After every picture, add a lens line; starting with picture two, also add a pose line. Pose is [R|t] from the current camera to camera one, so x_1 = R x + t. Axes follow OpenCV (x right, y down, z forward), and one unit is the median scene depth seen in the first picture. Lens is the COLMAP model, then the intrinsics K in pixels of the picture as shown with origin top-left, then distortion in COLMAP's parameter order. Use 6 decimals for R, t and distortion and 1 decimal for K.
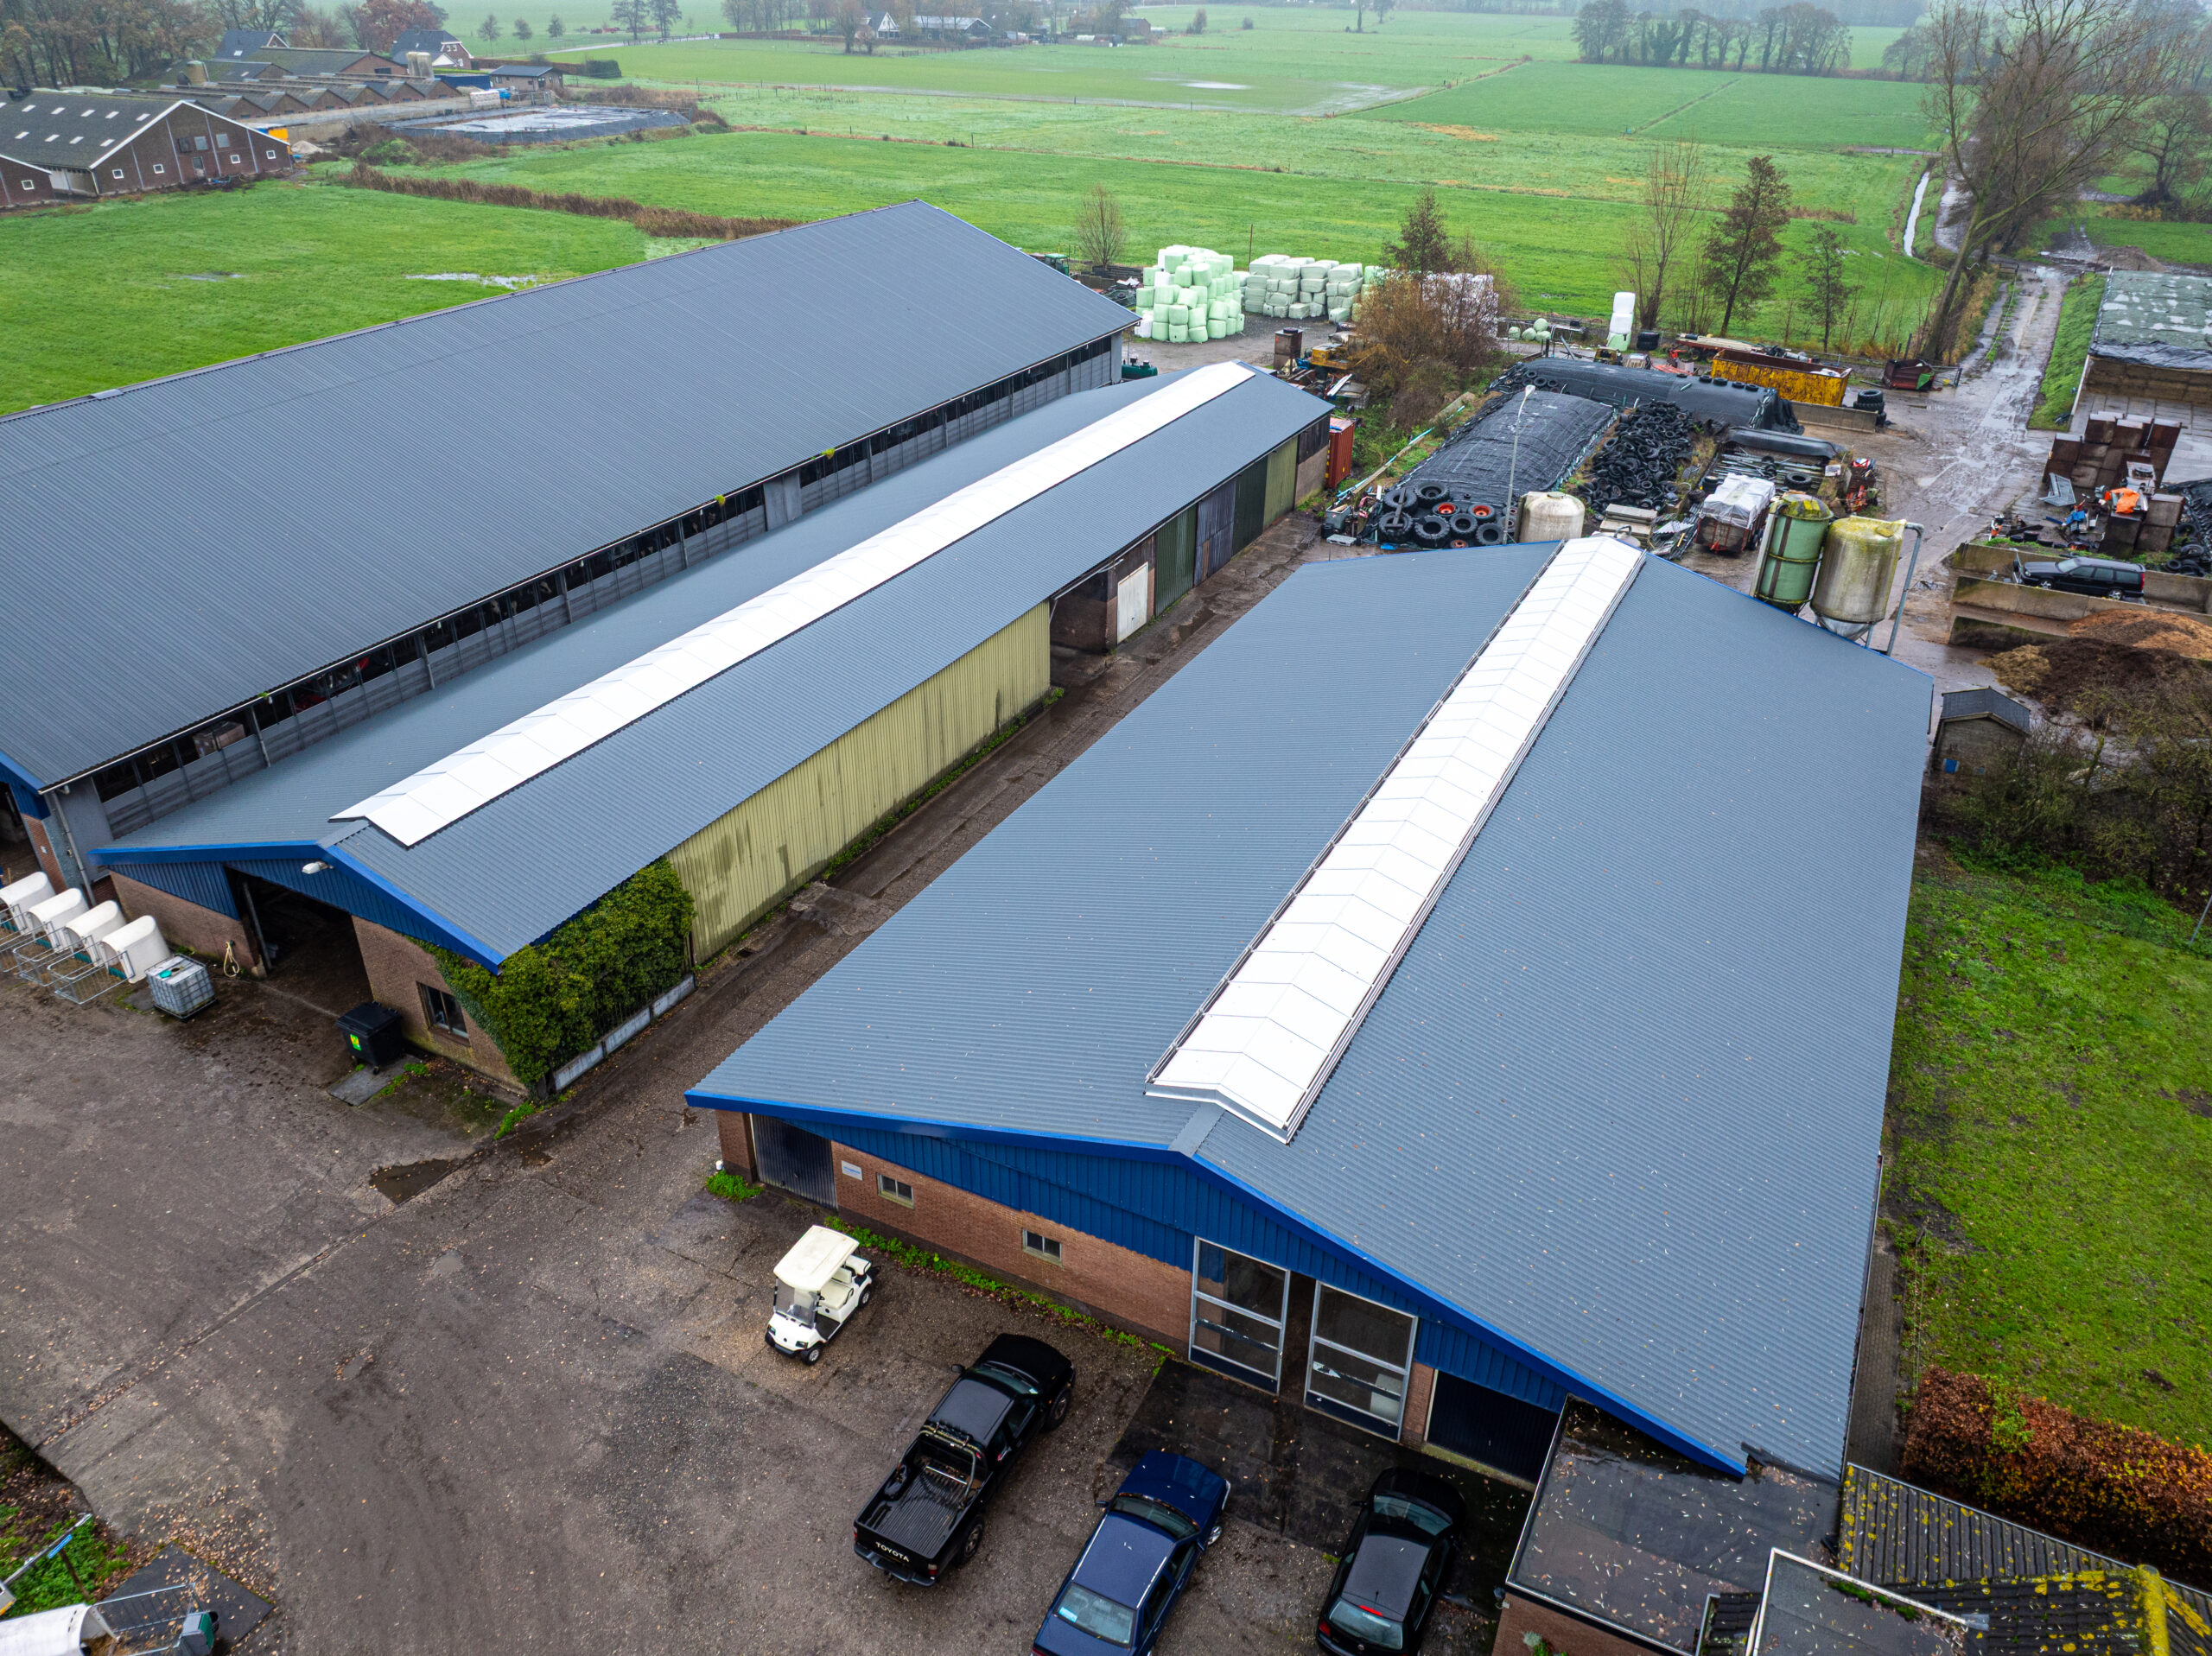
lens RADIAL K [[1558.5, 0, 1109.3], [0, 1558.5, 823.0], [0, 0, 1]] dist [-0.045704, 0.014174]
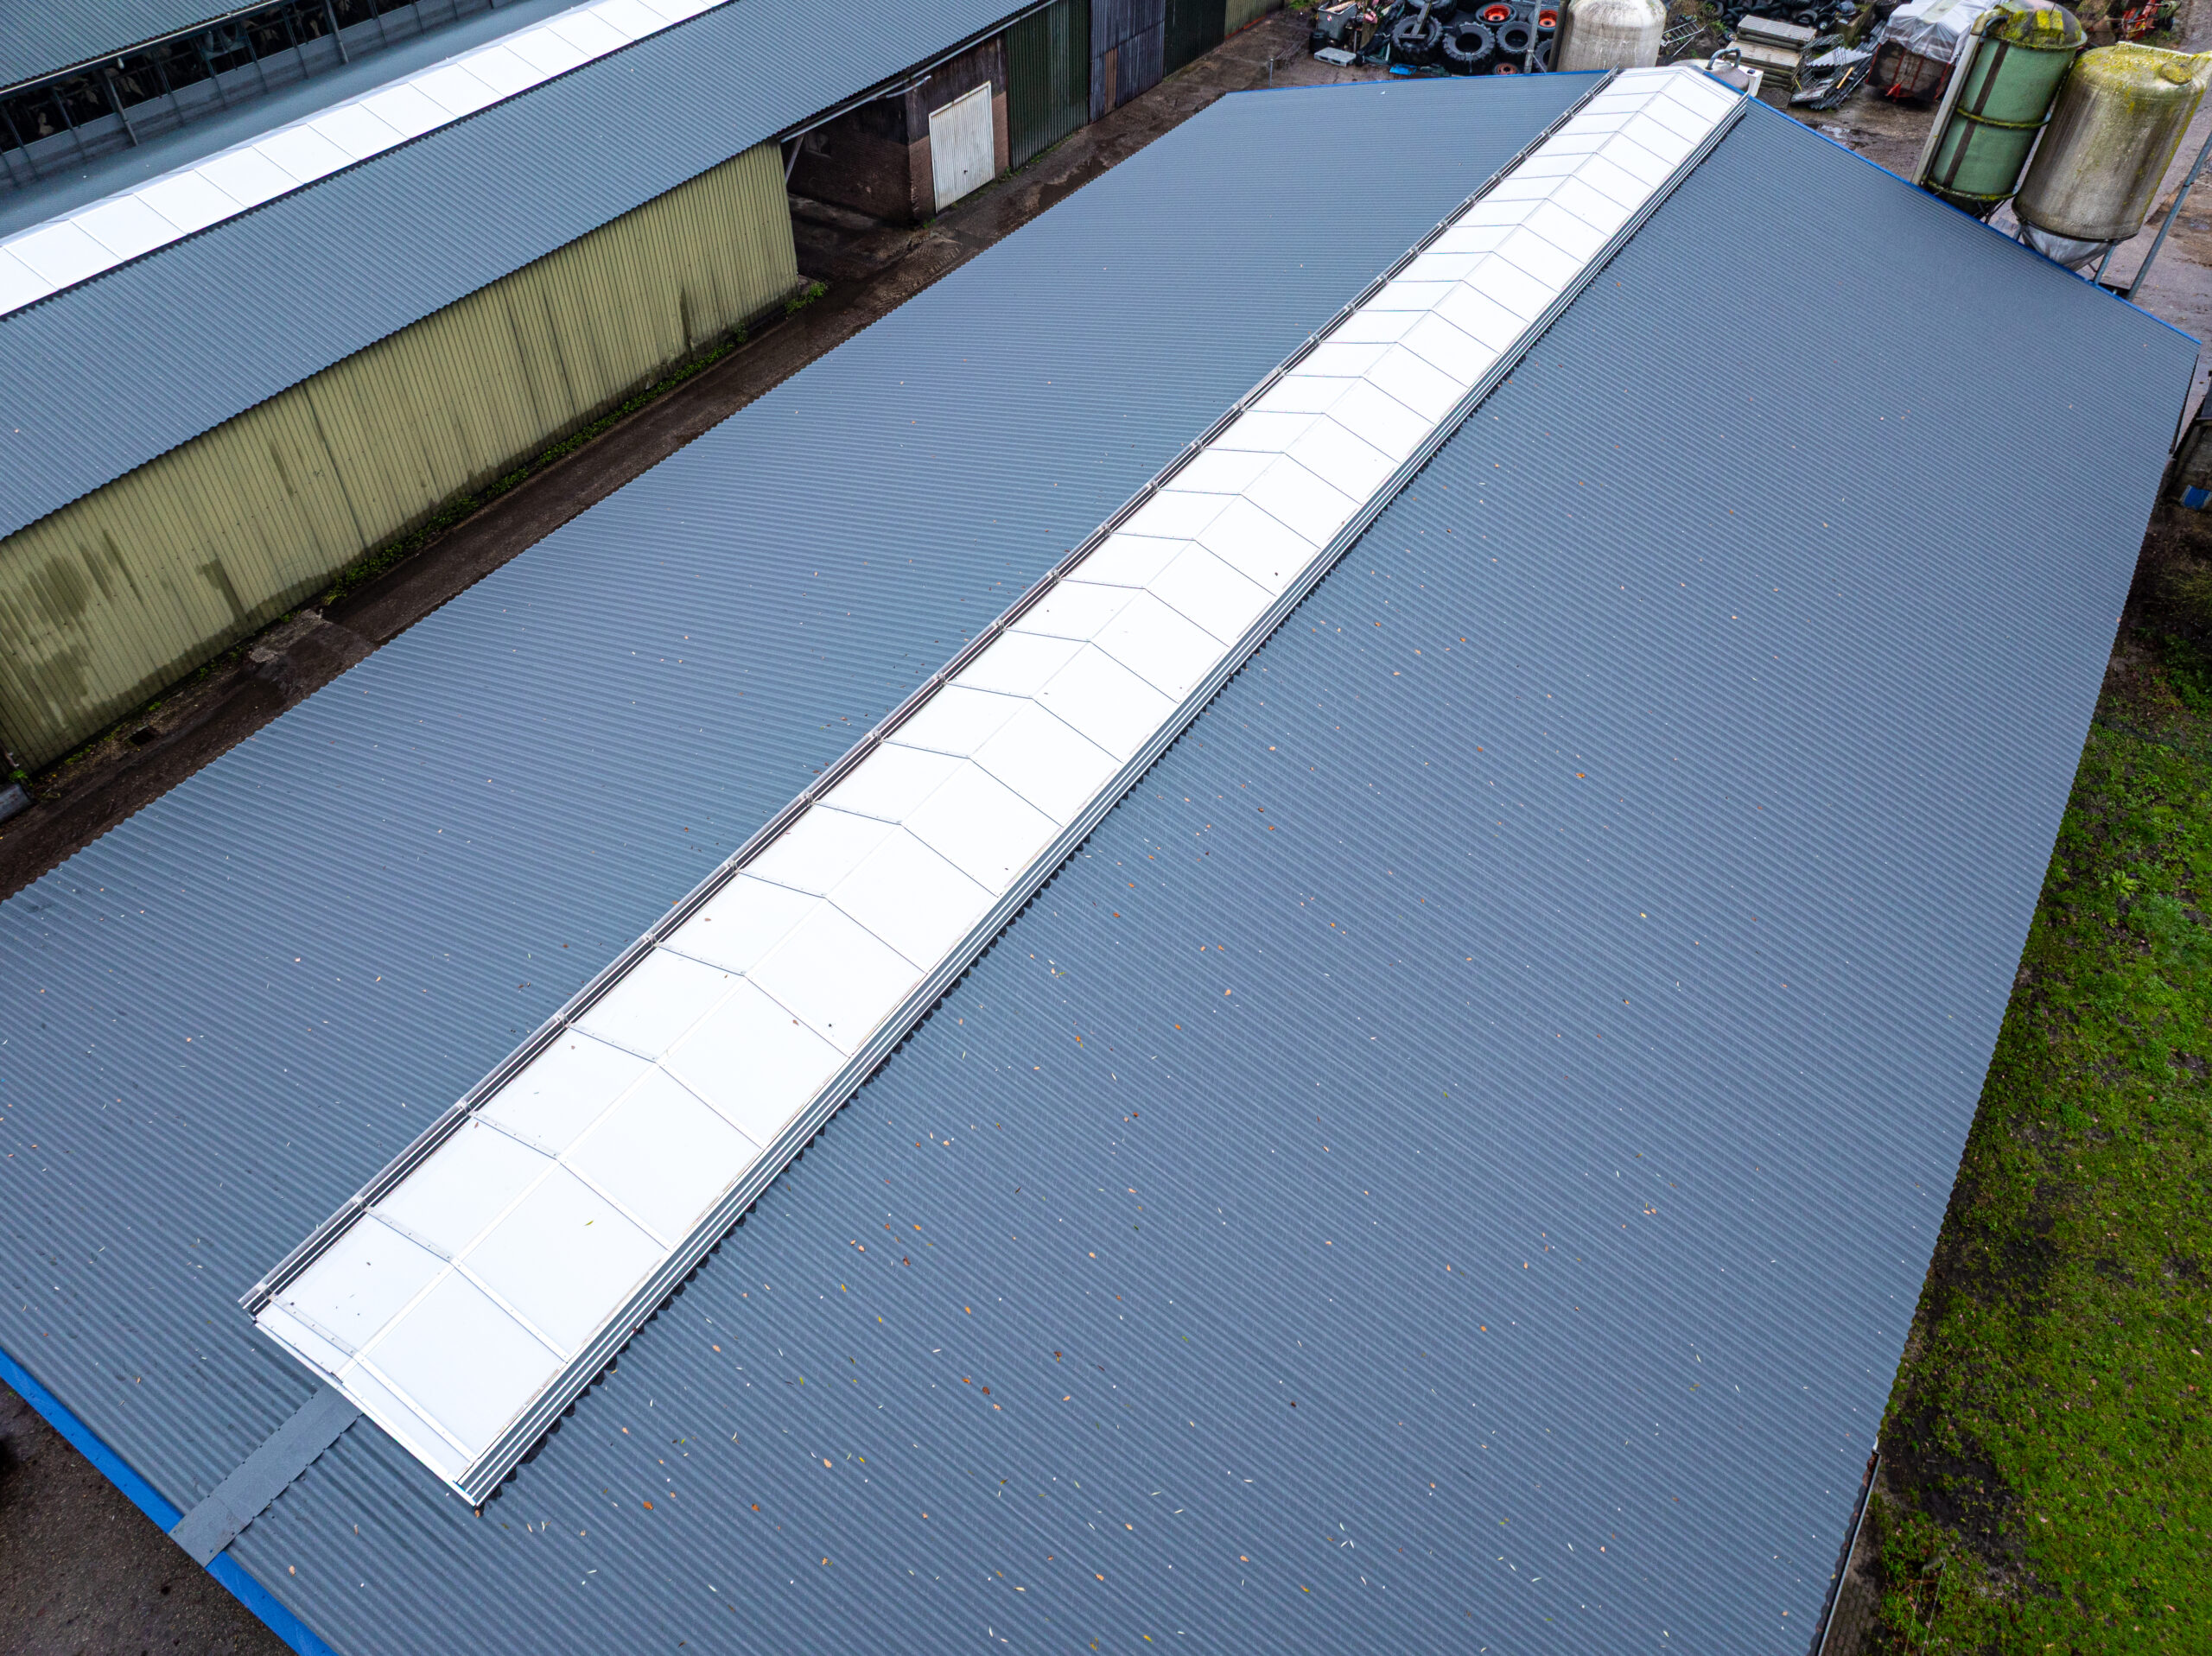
lens RADIAL K [[1577.5, 0, 1114.3], [0, 1577.5, 818.4], [0, 0, 1]] dist [-0.093922, 0.072451]
pose [[0.995068, 0.068919, -0.071339, 0.144892], [-0.046373, 0.958987, 0.279633, -0.054720], [0.087685, -0.274945, 0.957453, 0.292027]]
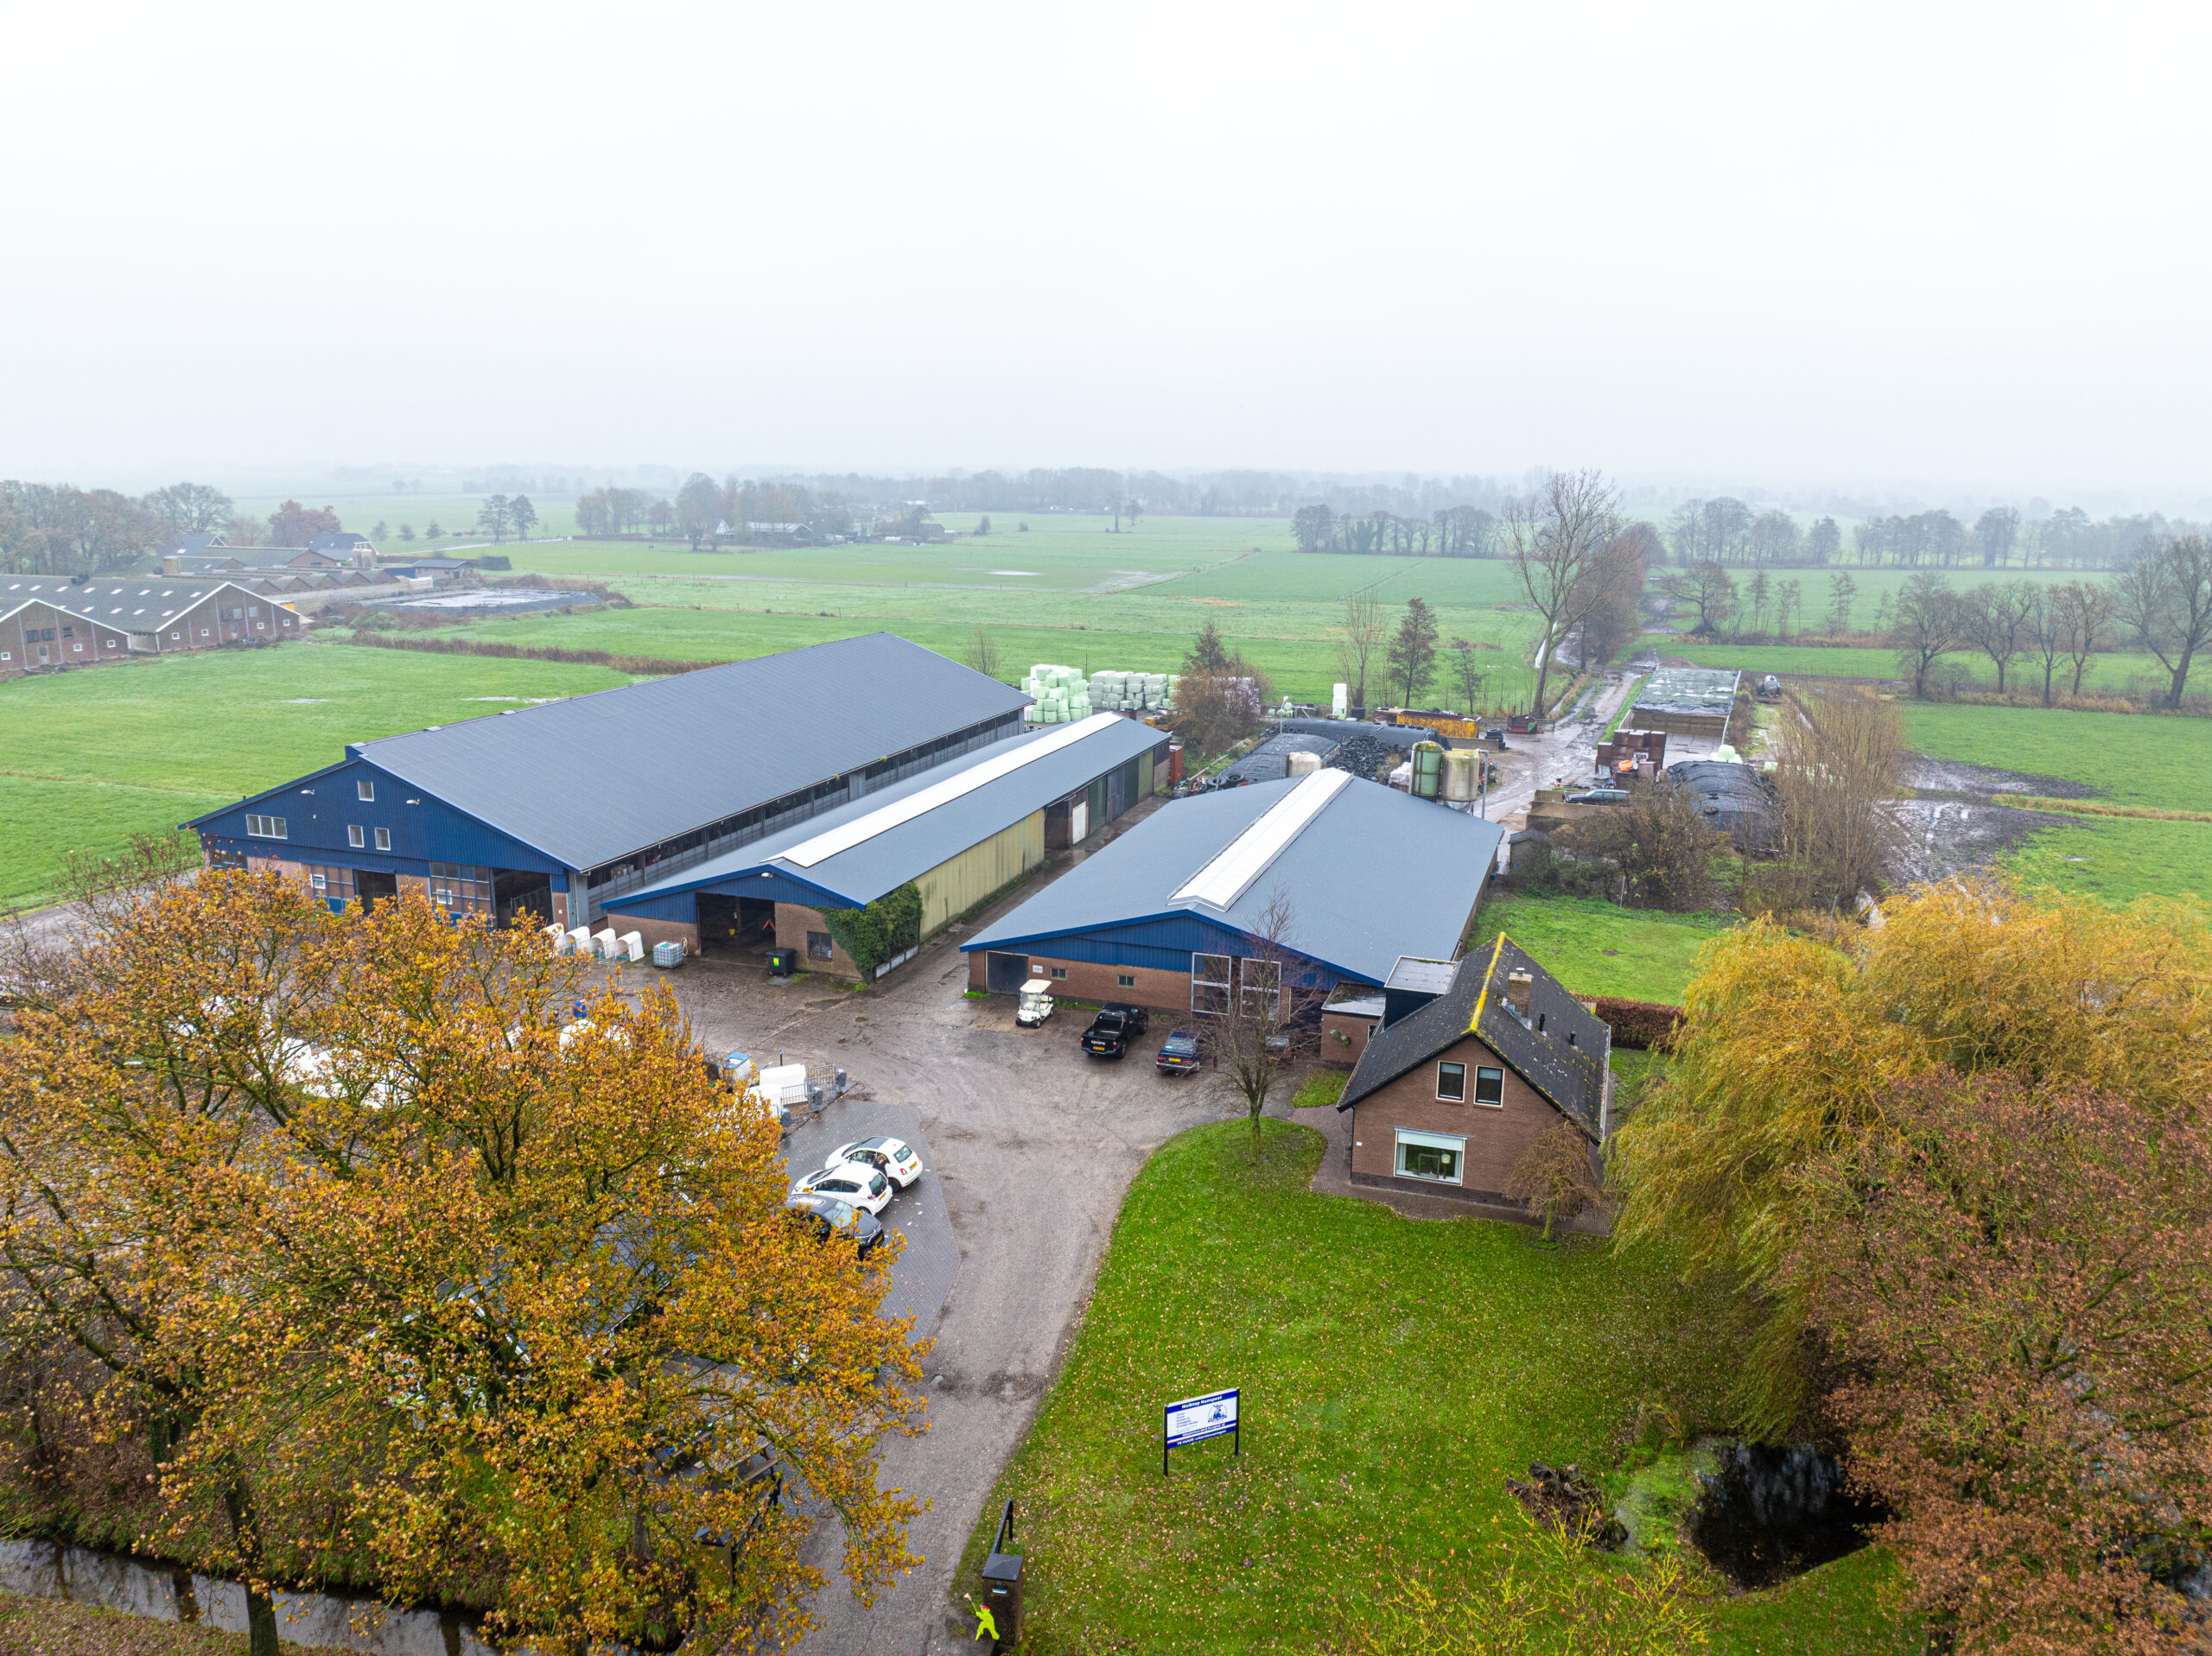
lens RADIAL K [[1557.1, 0, 1096.8], [0, 1557.1, 827.0], [0, 0, 1]] dist [0.007463, -0.117769]
pose [[0.990223, -0.031231, 0.135949, -0.205050], [0.068654, 0.957514, -0.280094, 0.358710], [-0.121426, 0.286689, 0.950297, -0.684043]]
